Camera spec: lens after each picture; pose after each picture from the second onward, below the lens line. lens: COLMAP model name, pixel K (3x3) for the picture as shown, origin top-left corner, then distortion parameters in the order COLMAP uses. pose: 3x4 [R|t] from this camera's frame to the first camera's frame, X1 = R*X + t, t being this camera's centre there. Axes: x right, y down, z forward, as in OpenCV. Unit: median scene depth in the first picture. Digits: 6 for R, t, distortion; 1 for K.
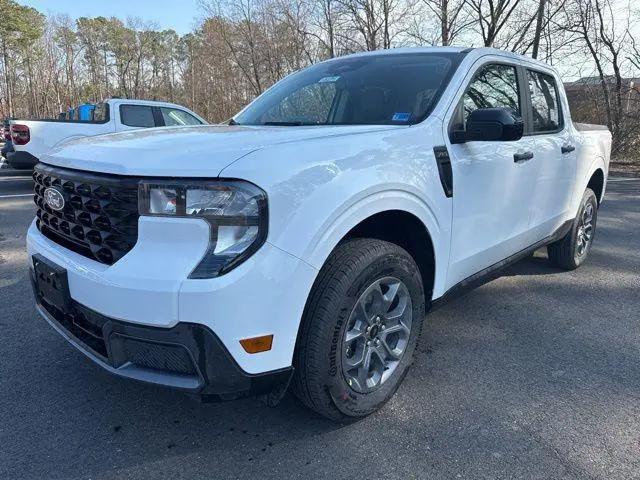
lens RADIAL K [[468.3, 0, 321.1], [0, 468.3, 240.9], [0, 0, 1]] dist [0.004601, -0.014789]
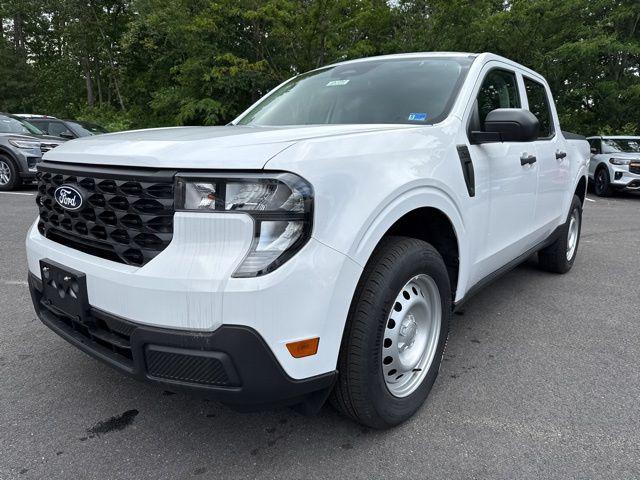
lens RADIAL K [[468.3, 0, 321.1], [0, 468.3, 241.2], [0, 0, 1]] dist [0.004601, -0.014789]
pose [[0.997472, -0.011854, 0.070061, -0.149477], [0.014086, 0.999406, -0.031450, 0.035119], [-0.069647, 0.032358, 0.997047, 0.051231]]
